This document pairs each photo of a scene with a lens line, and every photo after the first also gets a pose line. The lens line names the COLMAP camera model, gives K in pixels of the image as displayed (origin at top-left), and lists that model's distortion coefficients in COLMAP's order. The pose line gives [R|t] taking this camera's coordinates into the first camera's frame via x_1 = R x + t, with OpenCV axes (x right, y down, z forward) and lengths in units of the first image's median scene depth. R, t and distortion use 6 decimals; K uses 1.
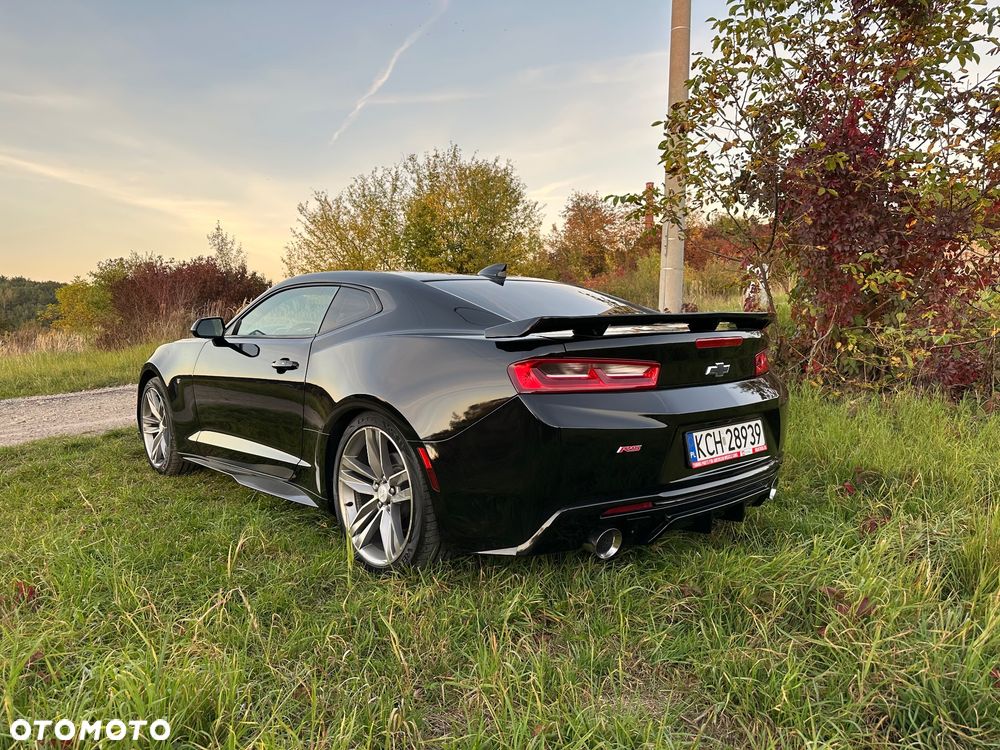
lens RADIAL K [[718.7, 0, 501.3], [0, 718.7, 383.9], [0, 0, 1]] dist [0.045482, -0.057236]
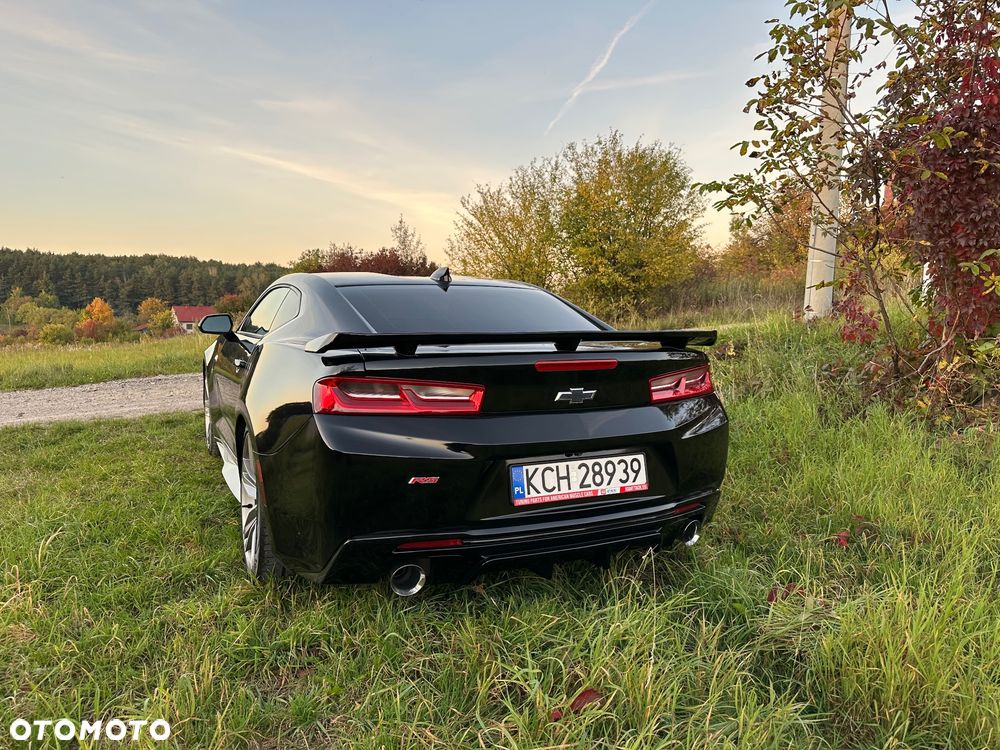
lens RADIAL K [[718.7, 0, 501.8], [0, 718.7, 380.5], [0, 0, 1]] dist [0.045482, -0.057236]
pose [[0.960049, 0.048363, -0.275622, 0.425548], [-0.044670, 0.998808, 0.019663, -0.048039], [0.276244, -0.006566, 0.961065, 0.119516]]
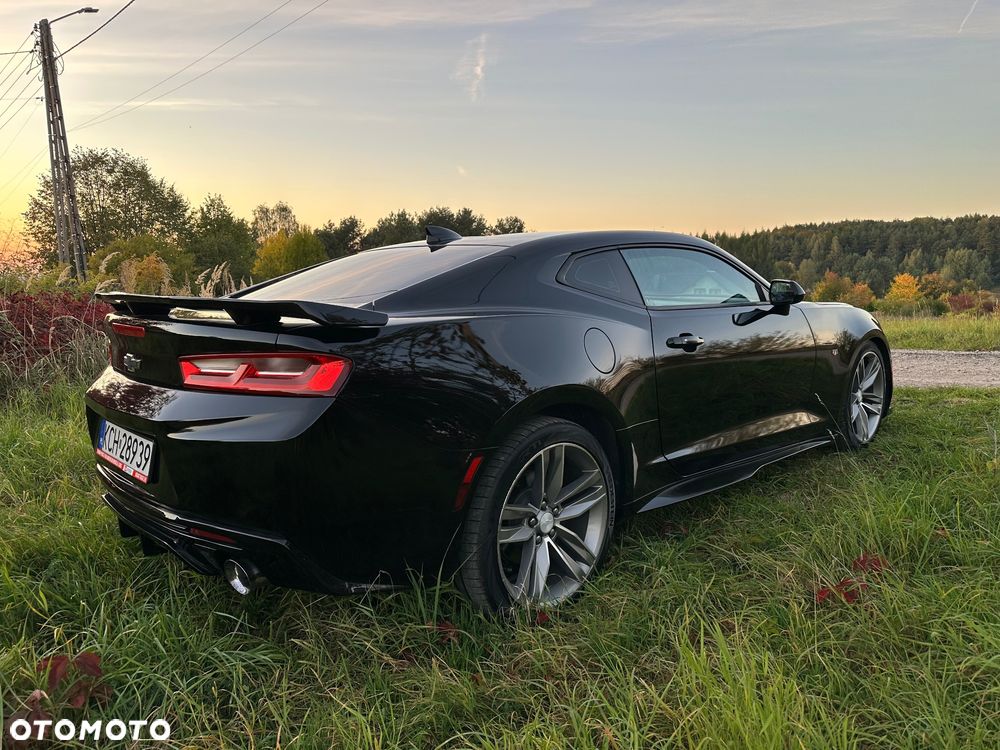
lens RADIAL K [[718.7, 0, 504.6], [0, 718.7, 374.2], [0, 0, 1]] dist [0.045482, -0.057236]
pose [[0.037056, 0.145454, -0.988671, 1.076415], [-0.086267, 0.986123, 0.141846, -0.152003], [0.995583, 0.080033, 0.049089, 1.298108]]
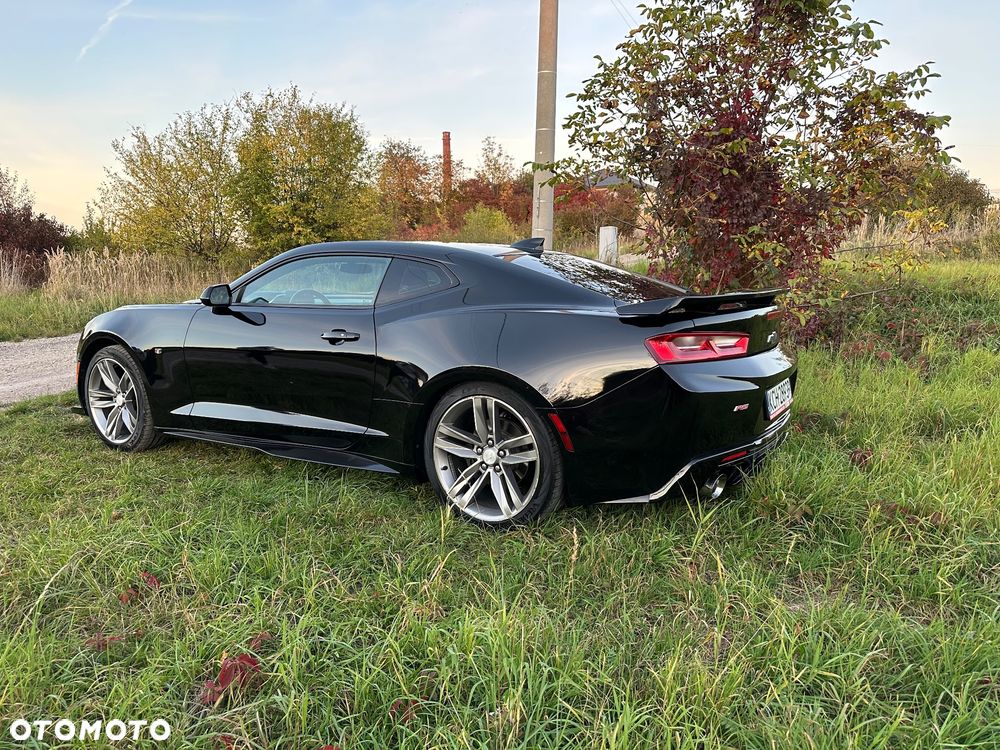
lens RADIAL K [[718.7, 0, 510.6], [0, 718.7, 385.1], [0, 0, 1]] dist [0.045482, -0.057236]
pose [[0.958360, -0.035508, 0.283345, -0.437383], [0.015536, 0.997253, 0.072426, -0.033262], [-0.285138, -0.065008, 0.956279, -0.039849]]
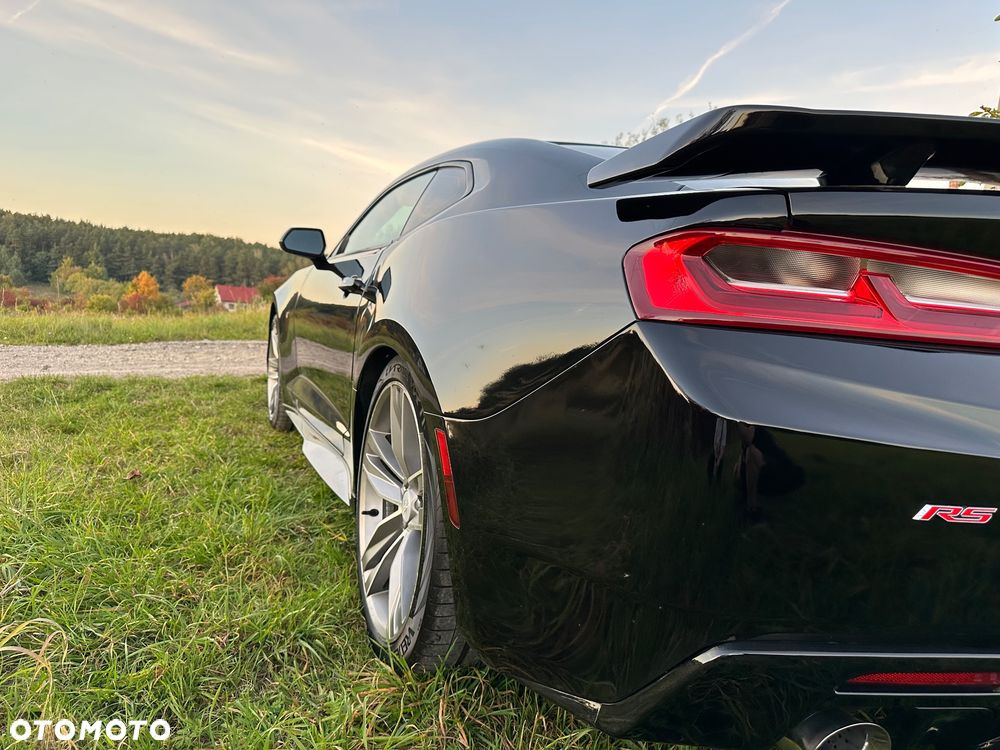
lens RADIAL K [[718.7, 0, 500.7], [0, 718.7, 379.2], [0, 0, 1]] dist [0.045482, -0.057236]
pose [[0.941303, 0.112565, -0.318243, 0.063350], [-0.111285, 0.993539, 0.022260, 0.036279], [0.318693, 0.014462, 0.947748, 0.497288]]
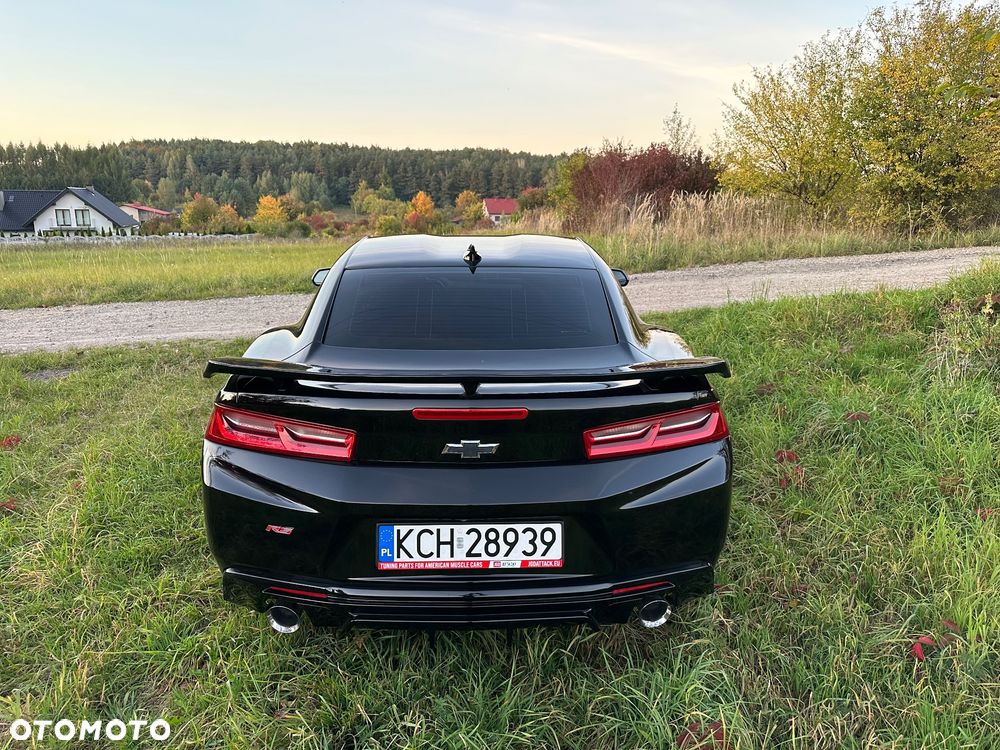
lens RADIAL K [[718.7, 0, 501.8], [0, 718.7, 390.9], [0, 0, 1]] dist [0.045482, -0.057236]
pose [[0.770175, 0.183221, -0.610950, 0.712075], [-0.071075, 0.976541, 0.203261, -0.213202], [0.633860, -0.113124, 0.765130, 0.435479]]
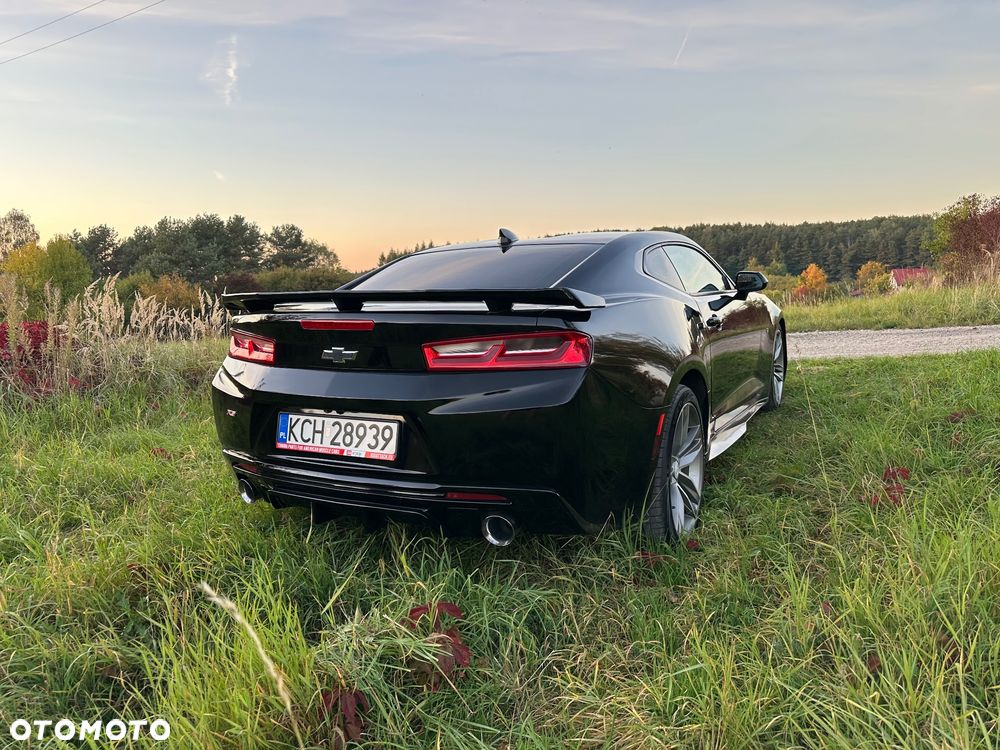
lens RADIAL K [[718.7, 0, 486.9], [0, 718.7, 367.1], [0, 0, 1]] dist [0.045482, -0.057236]
pose [[0.333543, 0.113586, -0.935867, 1.129045], [-0.055596, 0.993357, 0.100749, -0.098941], [0.941094, 0.018427, 0.337642, 0.812041]]
